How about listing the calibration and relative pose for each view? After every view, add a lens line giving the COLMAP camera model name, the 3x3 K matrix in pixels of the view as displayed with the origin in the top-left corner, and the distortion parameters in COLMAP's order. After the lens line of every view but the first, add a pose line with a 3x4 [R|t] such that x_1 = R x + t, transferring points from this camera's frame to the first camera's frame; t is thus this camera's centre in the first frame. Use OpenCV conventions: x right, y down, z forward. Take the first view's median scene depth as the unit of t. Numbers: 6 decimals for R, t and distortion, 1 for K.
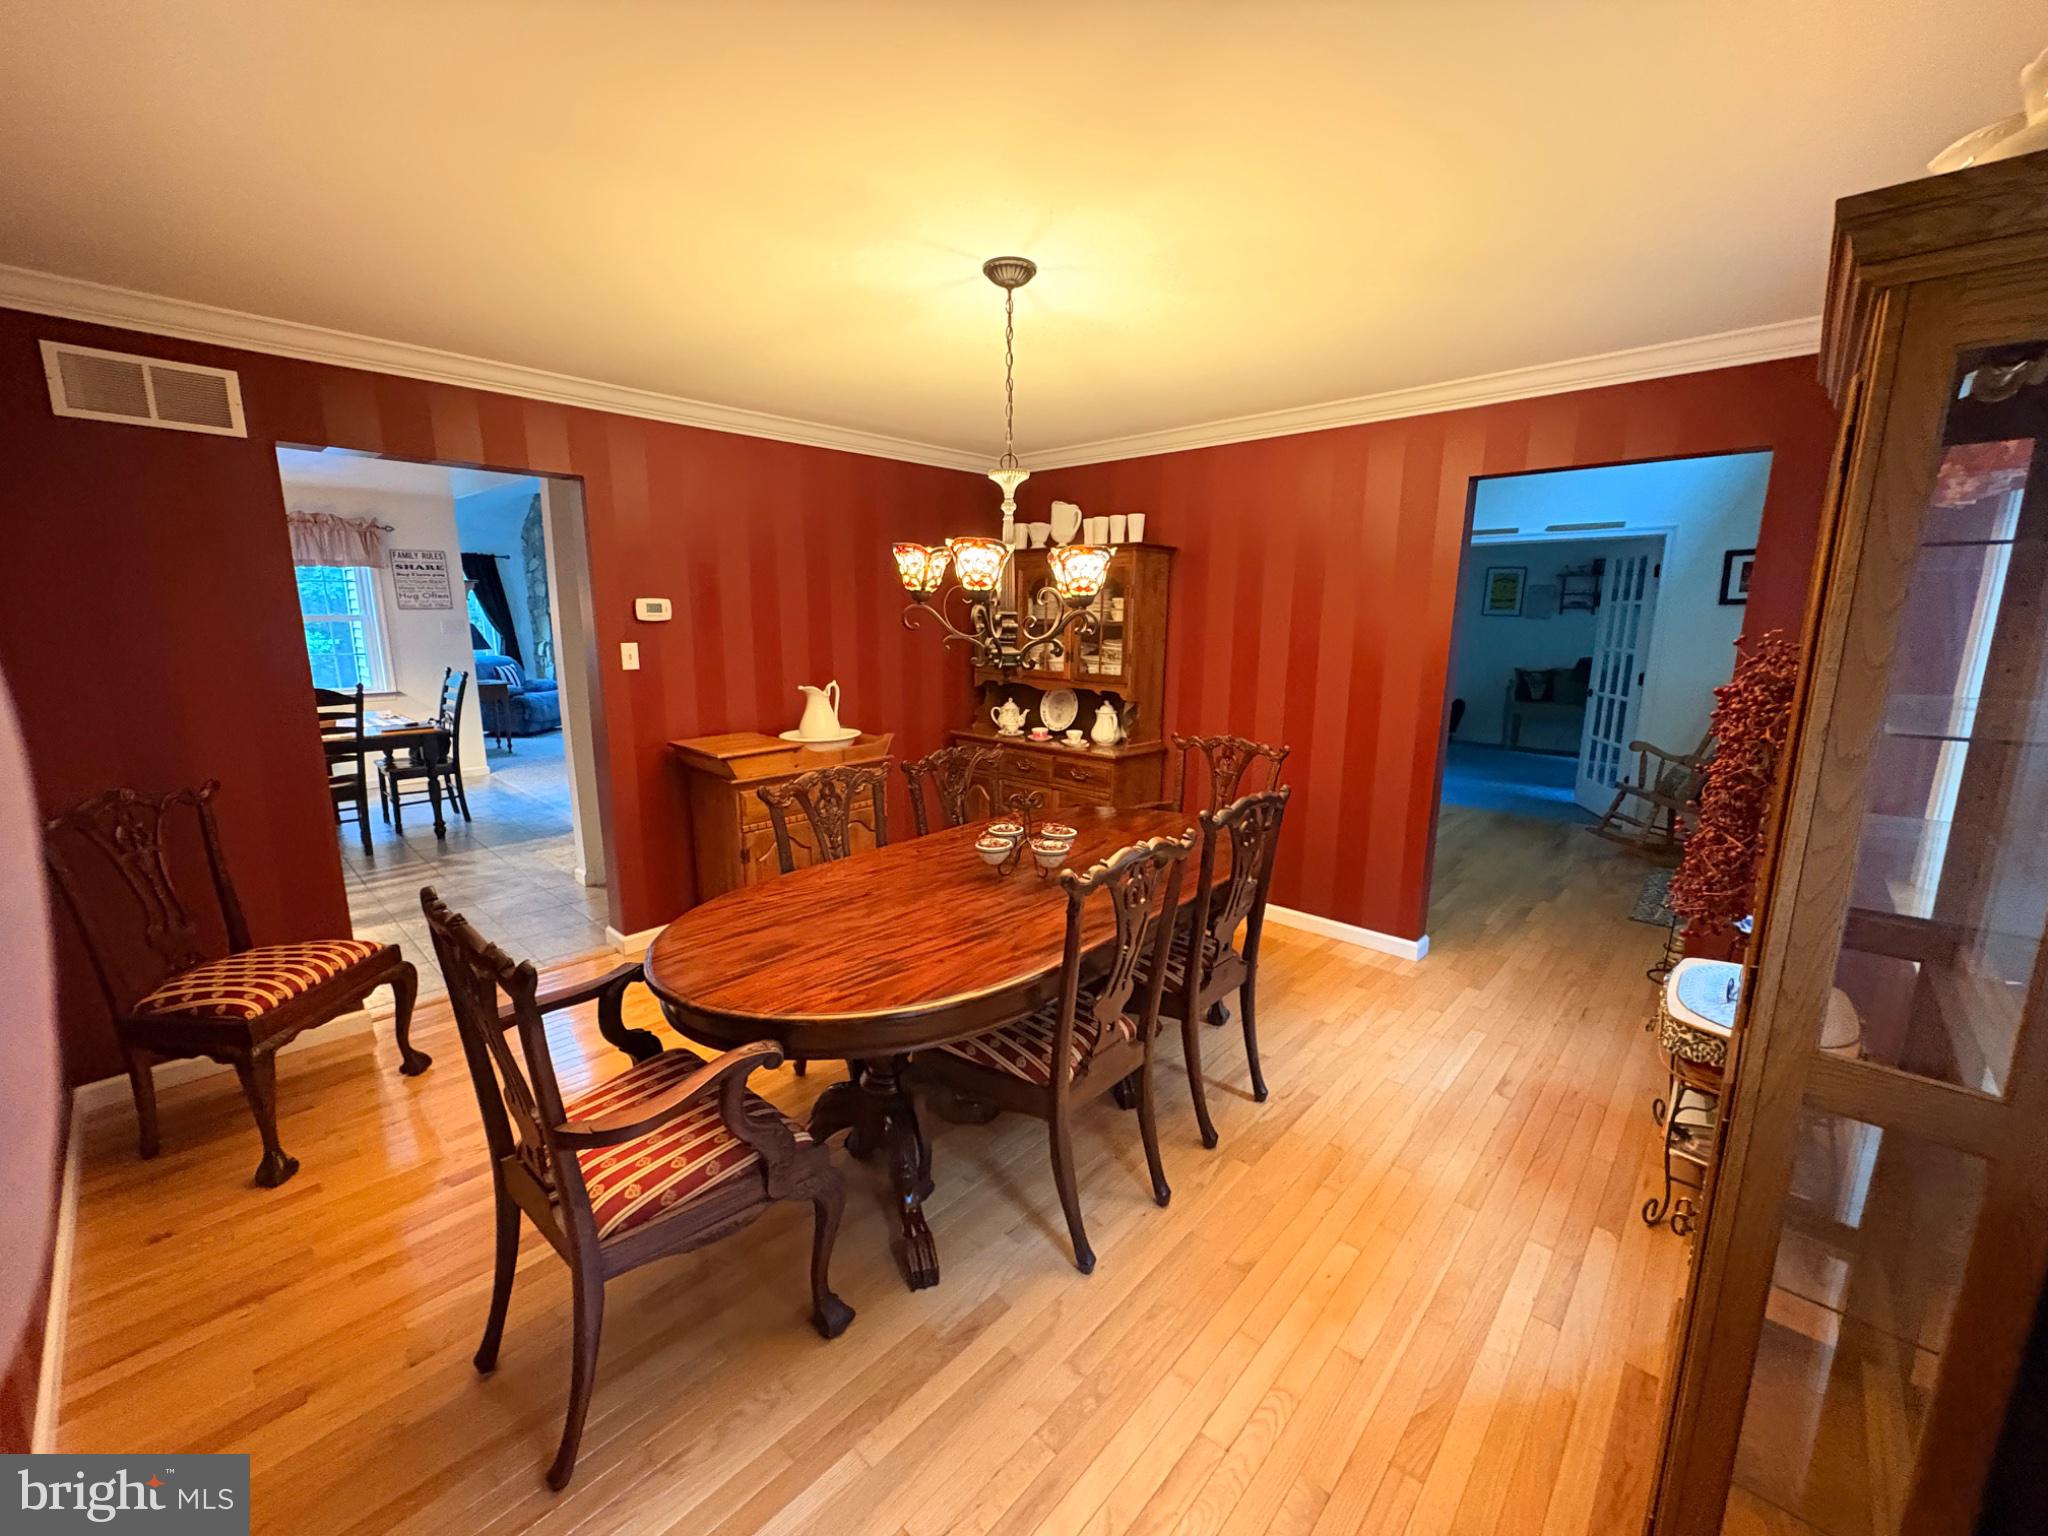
lens RADIAL K [[813.2, 0, 1020.8], [0, 813.2, 769.4], [0, 0, 1]] dist [0.000205, 0.000268]
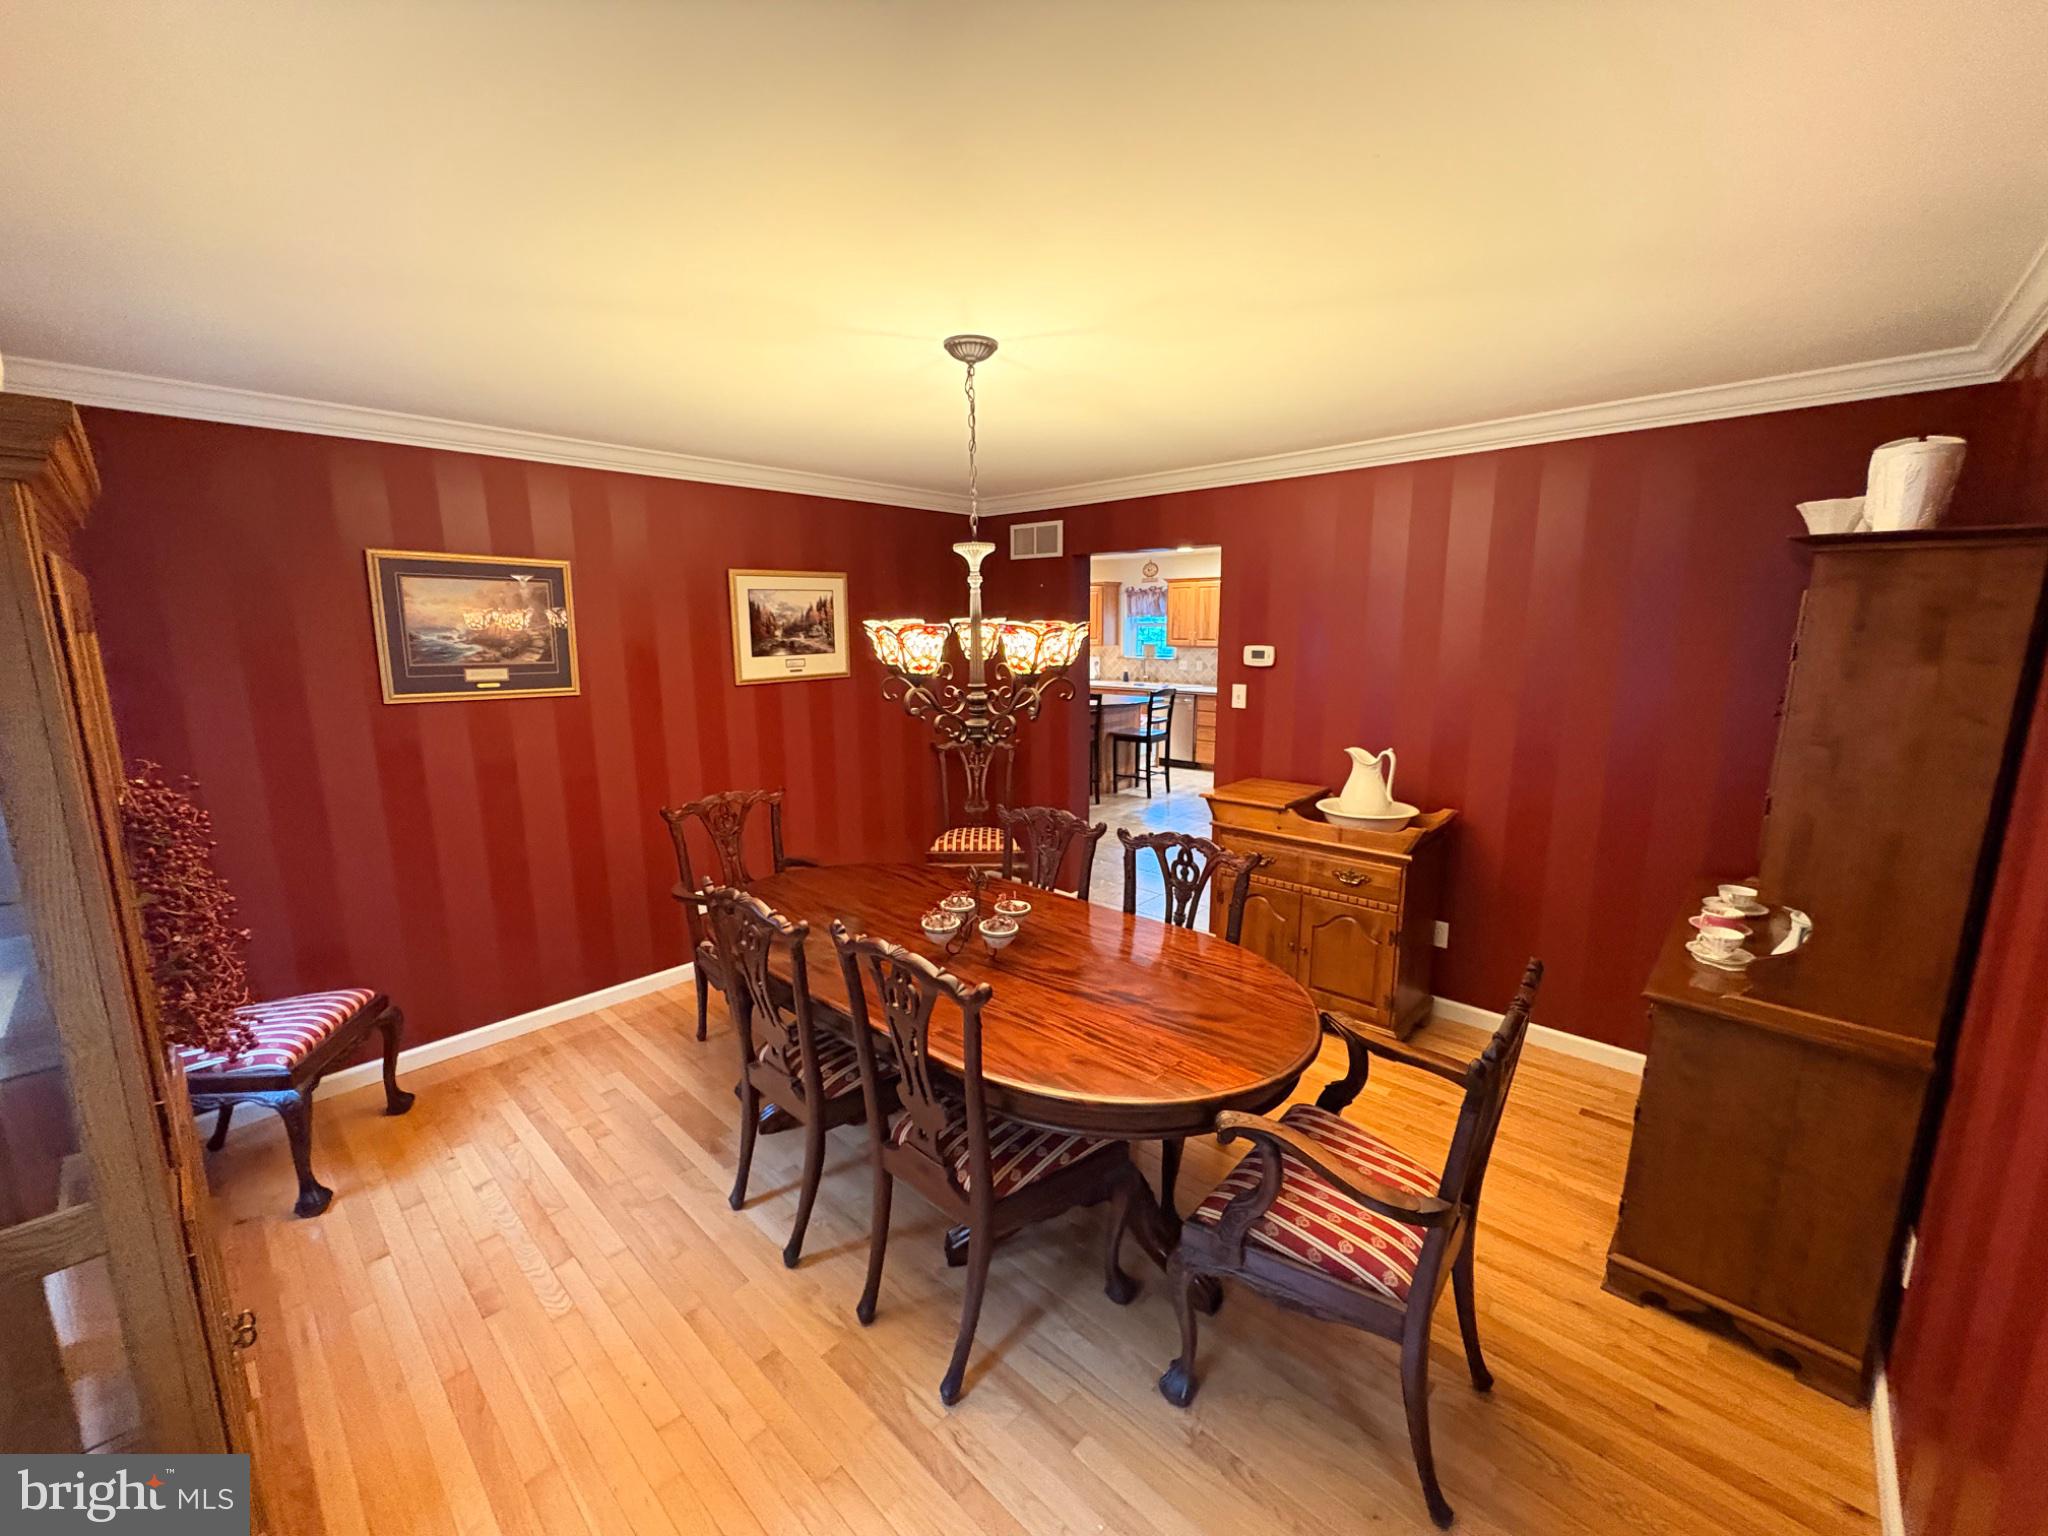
lens RADIAL K [[813.2, 0, 1020.8], [0, 813.2, 769.4], [0, 0, 1]] dist [0.000205, 0.000268]
pose [[-0.002912, 0.177547, -0.984108, 0.996847], [-0.182850, 0.967426, 0.175079, -0.282173], [0.983137, 0.180454, 0.029648, 1.060055]]
